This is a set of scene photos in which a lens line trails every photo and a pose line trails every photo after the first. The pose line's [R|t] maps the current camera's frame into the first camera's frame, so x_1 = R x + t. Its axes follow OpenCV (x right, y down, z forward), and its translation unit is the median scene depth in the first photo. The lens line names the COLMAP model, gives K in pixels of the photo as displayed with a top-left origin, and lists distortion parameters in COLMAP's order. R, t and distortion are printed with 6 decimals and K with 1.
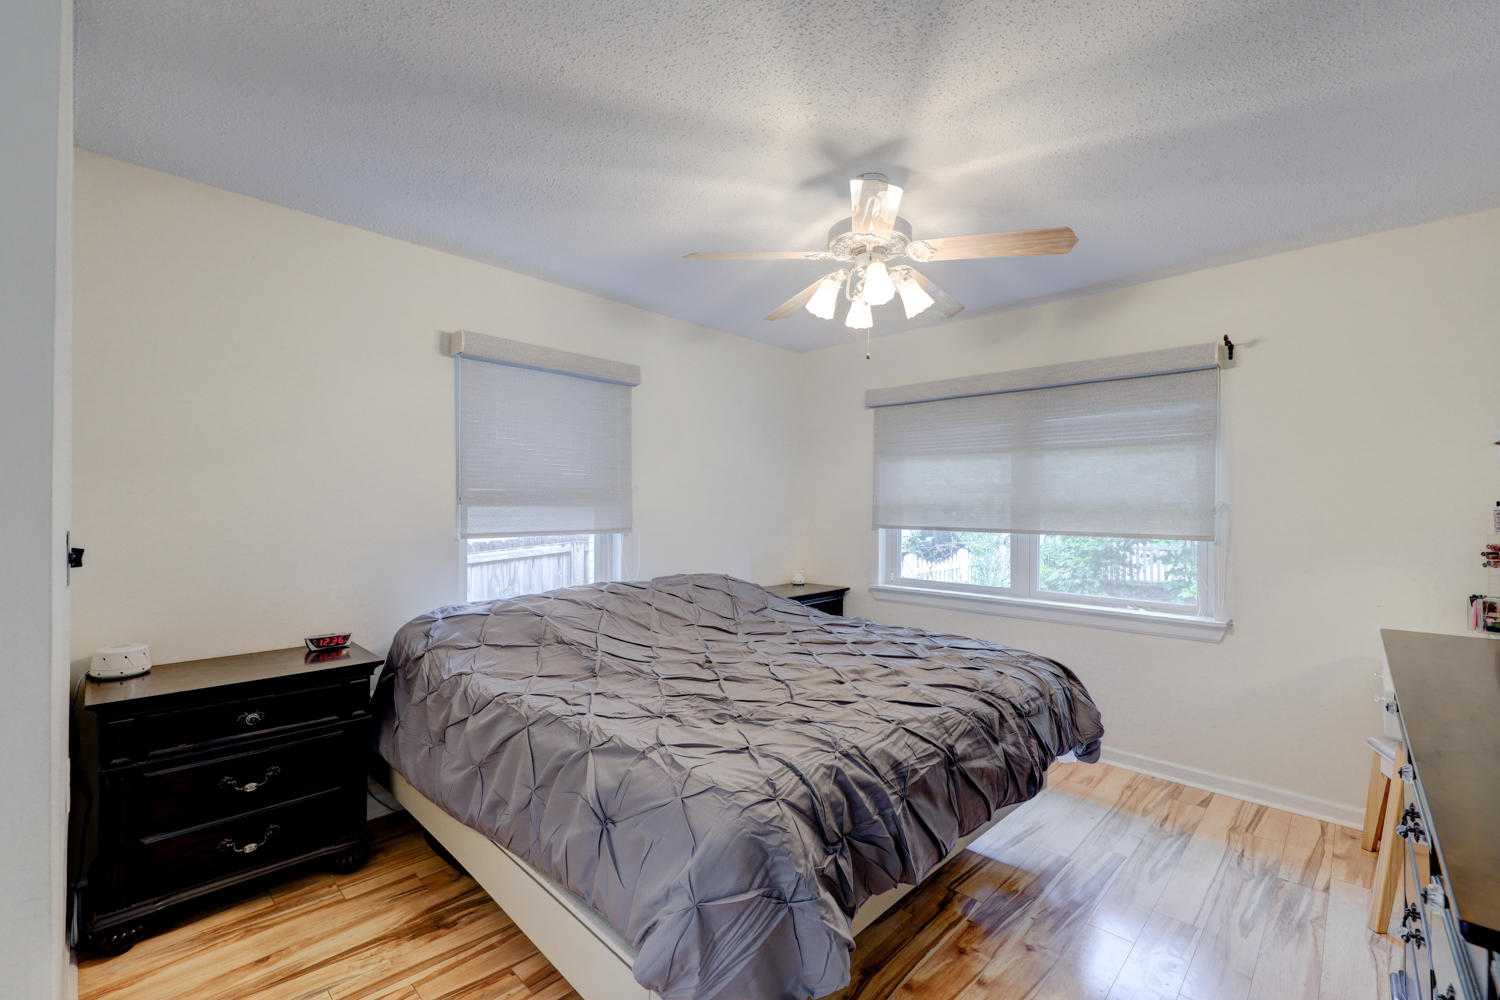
lens RADIAL K [[616.4, 0, 749.4], [0, 616.4, 501.3], [0, 0, 1]] dist [0.009247, -0.003508]
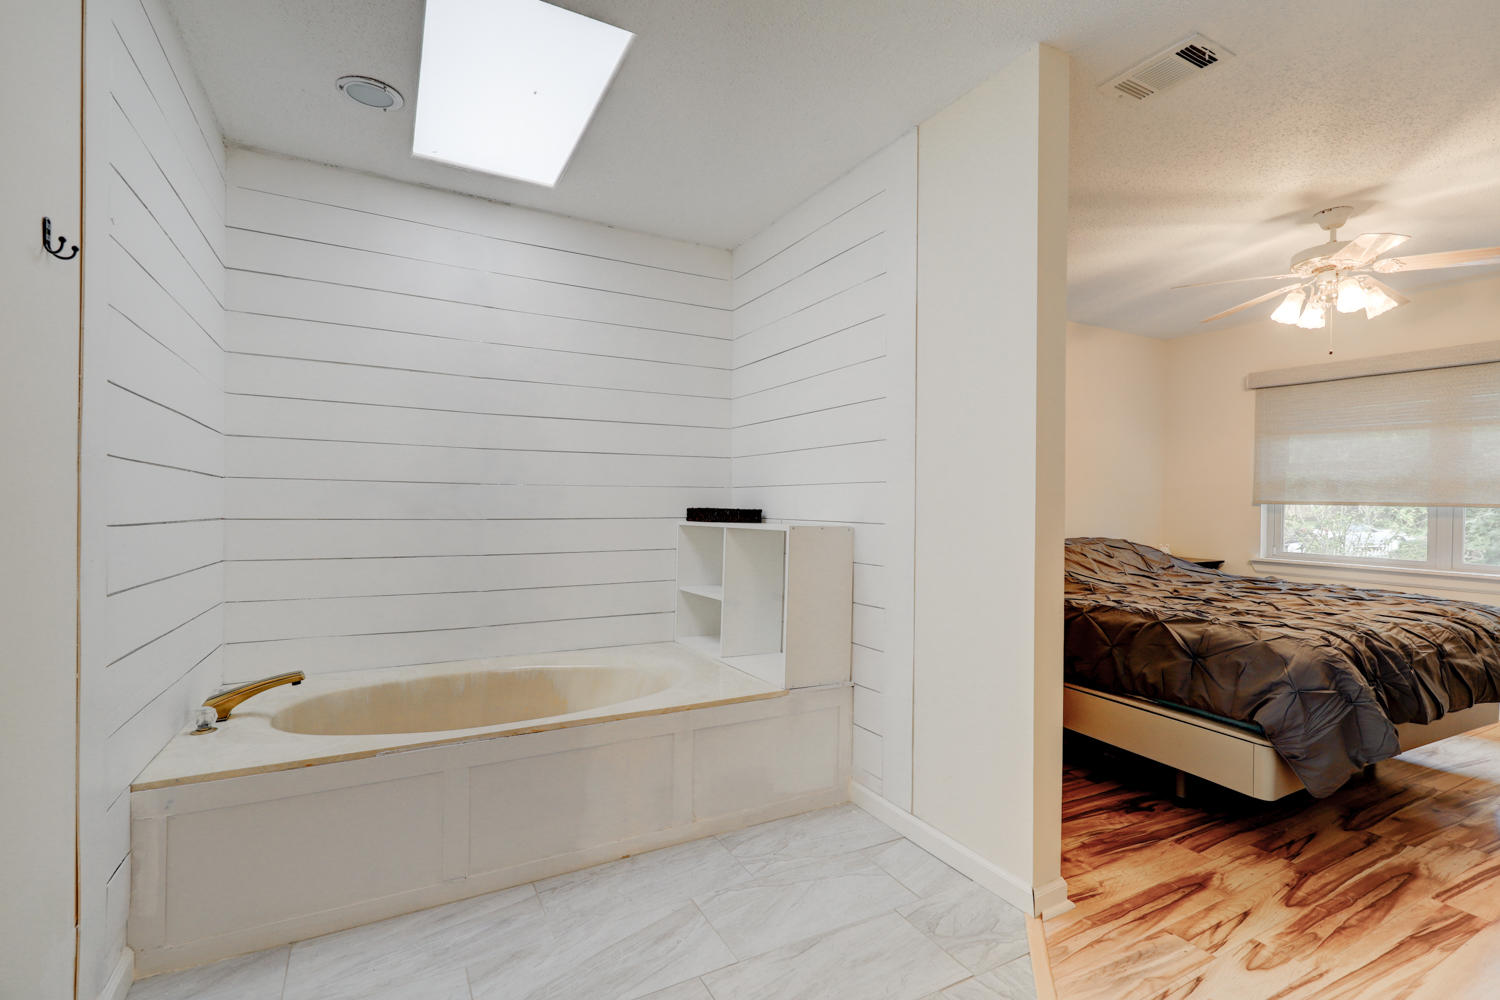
lens RADIAL K [[670.2, 0, 746.5], [0, 670.2, 504.1], [0, 0, 1]] dist [0.013522, -0.003452]
pose [[0.955483, 0.007324, -0.294954, -0.638176], [-0.003504, 0.999903, 0.013477, 0.069710], [0.295024, -0.011843, 0.955416, -0.795279]]
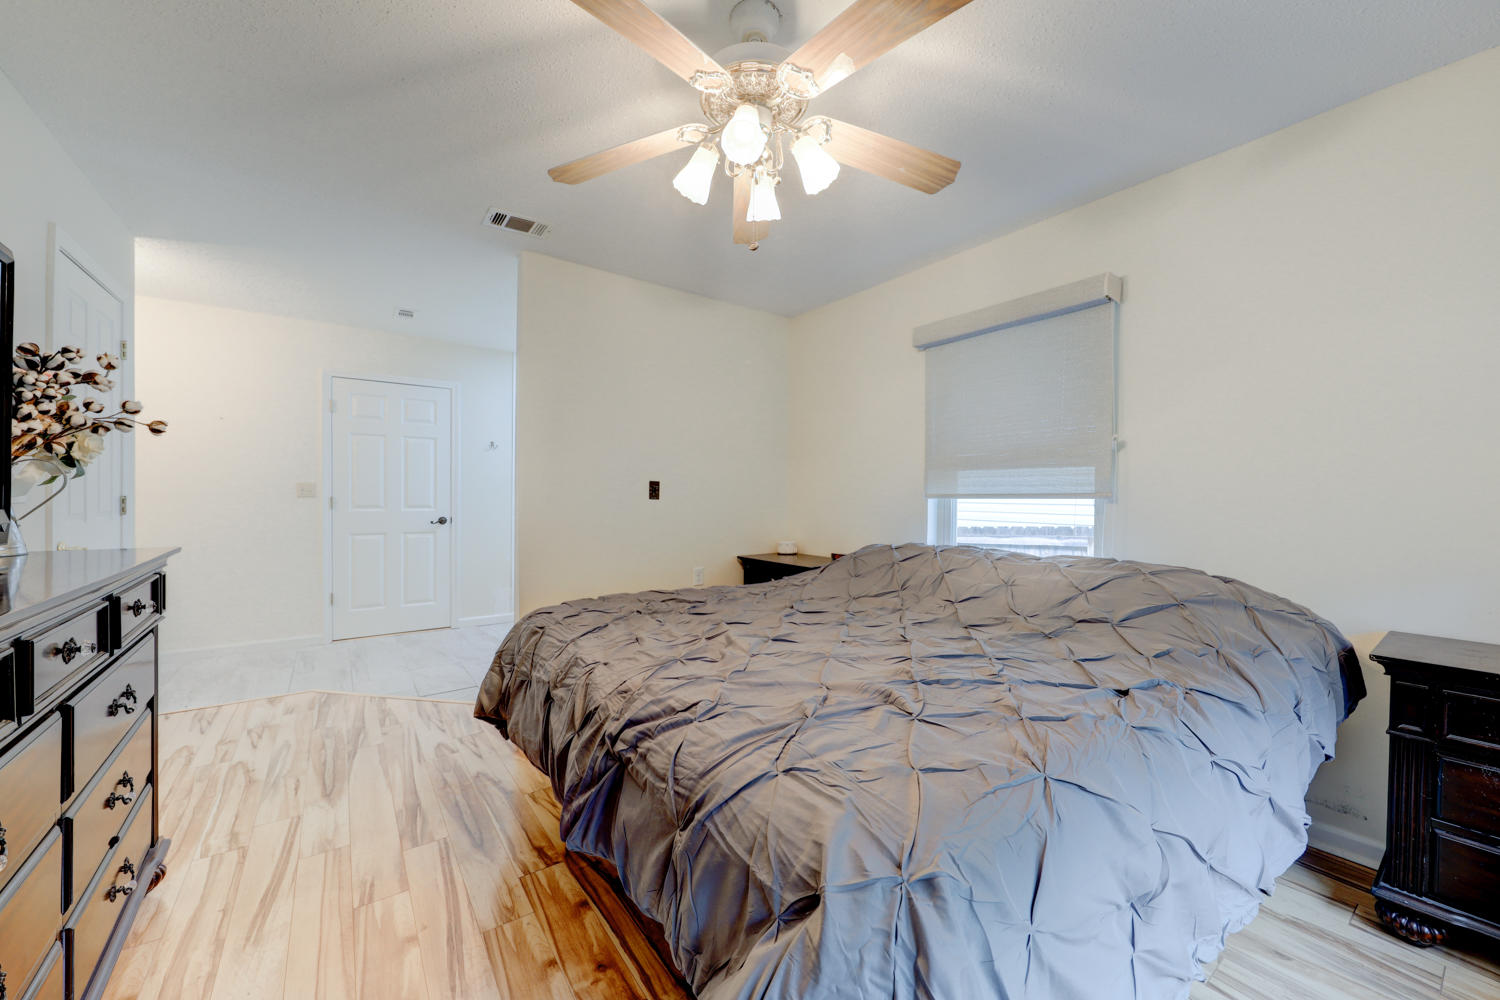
lens RADIAL K [[578.0, 0, 774.2], [0, 578.0, 498.4], [0, 0, 1]] dist [-0.000884, -0.000822]
pose [[-0.140201, 0.006506, -0.990102, 1.097800], [-0.005953, 0.999955, 0.007414, 0.086790], [0.990105, 0.006934, -0.140156, 1.359671]]
